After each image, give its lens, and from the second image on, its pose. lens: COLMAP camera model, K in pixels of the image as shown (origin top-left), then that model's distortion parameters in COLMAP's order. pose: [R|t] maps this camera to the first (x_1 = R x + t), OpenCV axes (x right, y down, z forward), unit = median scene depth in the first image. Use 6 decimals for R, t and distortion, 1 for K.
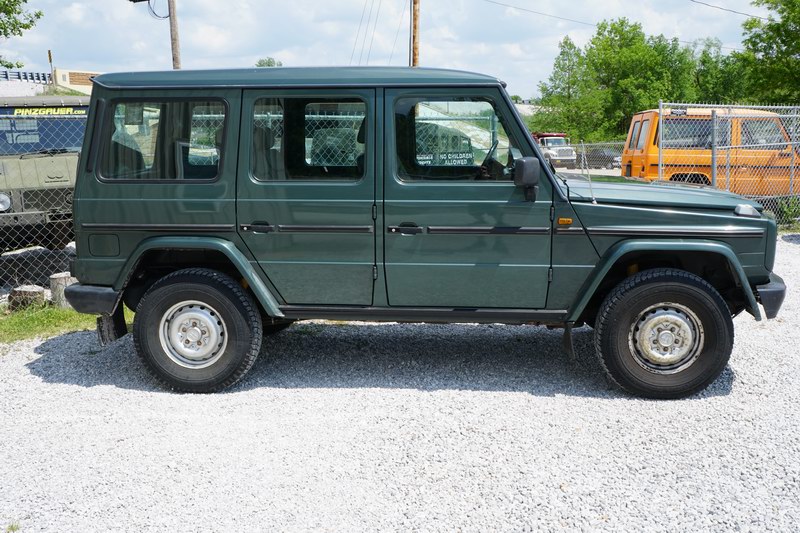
lens RADIAL K [[835.1, 0, 400.0], [0, 835.1, 266.5], [0, 0, 1]] dist [-0.055497, 0.212240]
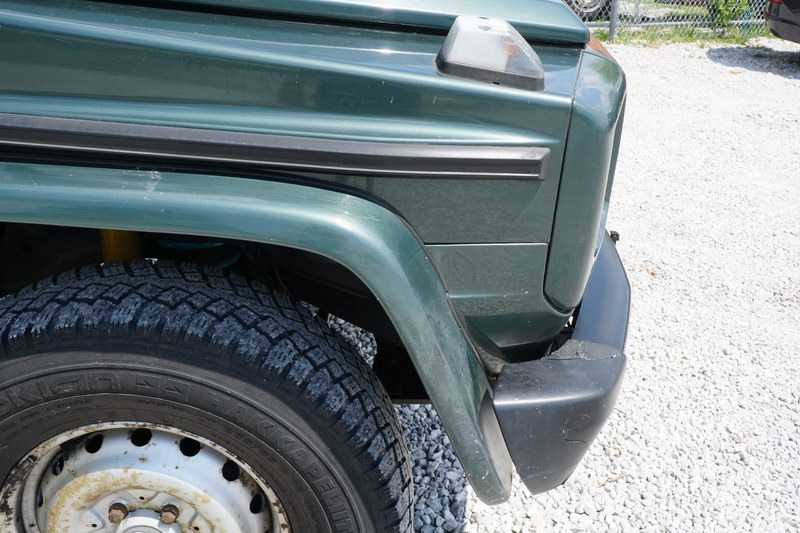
lens RADIAL K [[835.1, 0, 400.0], [0, 835.1, 266.5], [0, 0, 1]] dist [-0.055497, 0.212240]
pose [[0.995506, 0.036012, 0.087581, 0.361790], [-0.057793, 0.963703, 0.260647, -0.064785], [-0.075015, -0.264537, 0.961454, 0.747713]]
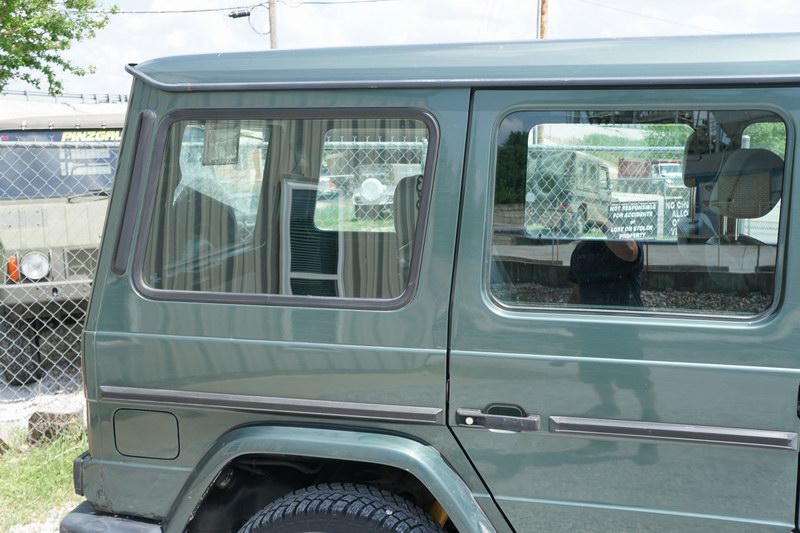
lens RADIAL K [[835.1, 0, 400.0], [0, 835.1, 266.5], [0, 0, 1]] dist [-0.055497, 0.212240]
pose [[0.994322, 0.021857, -0.104144, -0.177607], [-0.024689, 0.999358, -0.025978, -0.110893], [0.103509, 0.028402, 0.994223, 0.575753]]
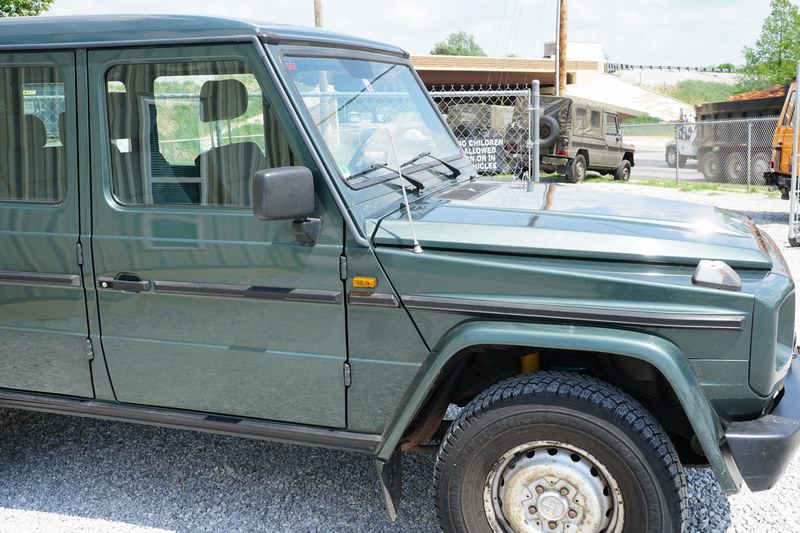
lens RADIAL K [[835.1, 0, 400.0], [0, 835.1, 266.5], [0, 0, 1]] dist [-0.055497, 0.212240]
pose [[0.971898, 0.031824, -0.233242, 0.335031], [-0.024757, 0.999143, 0.033165, -0.080249], [0.234097, -0.026459, 0.971853, 0.448625]]
